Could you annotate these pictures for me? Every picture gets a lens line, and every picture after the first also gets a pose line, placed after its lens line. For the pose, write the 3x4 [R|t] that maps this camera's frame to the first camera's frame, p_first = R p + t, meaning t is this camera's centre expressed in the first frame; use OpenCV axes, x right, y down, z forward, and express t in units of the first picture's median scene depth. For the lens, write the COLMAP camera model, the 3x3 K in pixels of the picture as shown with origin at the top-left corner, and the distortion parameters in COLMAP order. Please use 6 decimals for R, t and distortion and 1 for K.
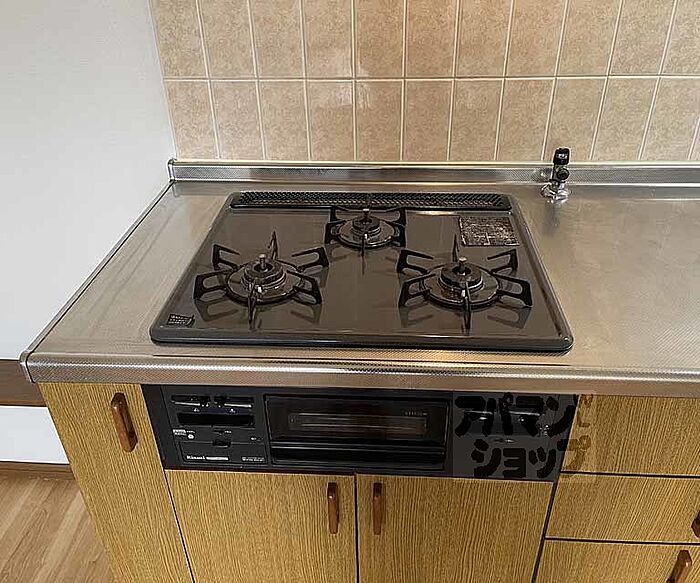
lens RADIAL K [[578.4, 0, 350.0], [0, 578.4, 291.5], [0, 0, 1]] dist [0.040263, -0.002119]
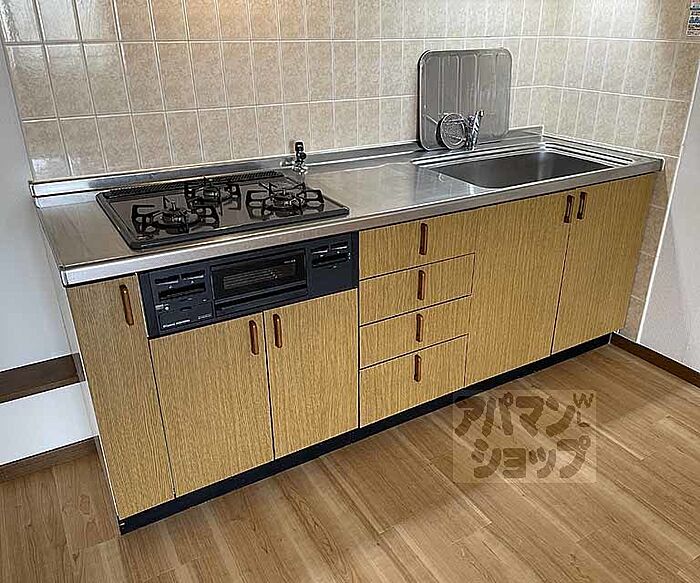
lens RADIAL K [[578.4, 0, 350.0], [0, 578.4, 291.5], [0, 0, 1]] dist [0.040263, -0.002119]
pose [[0.831778, -0.215327, 0.511644, -0.646624], [0.280971, 0.958224, -0.053502, 0.420528], [-0.478749, 0.188259, 0.857530, -0.628525]]
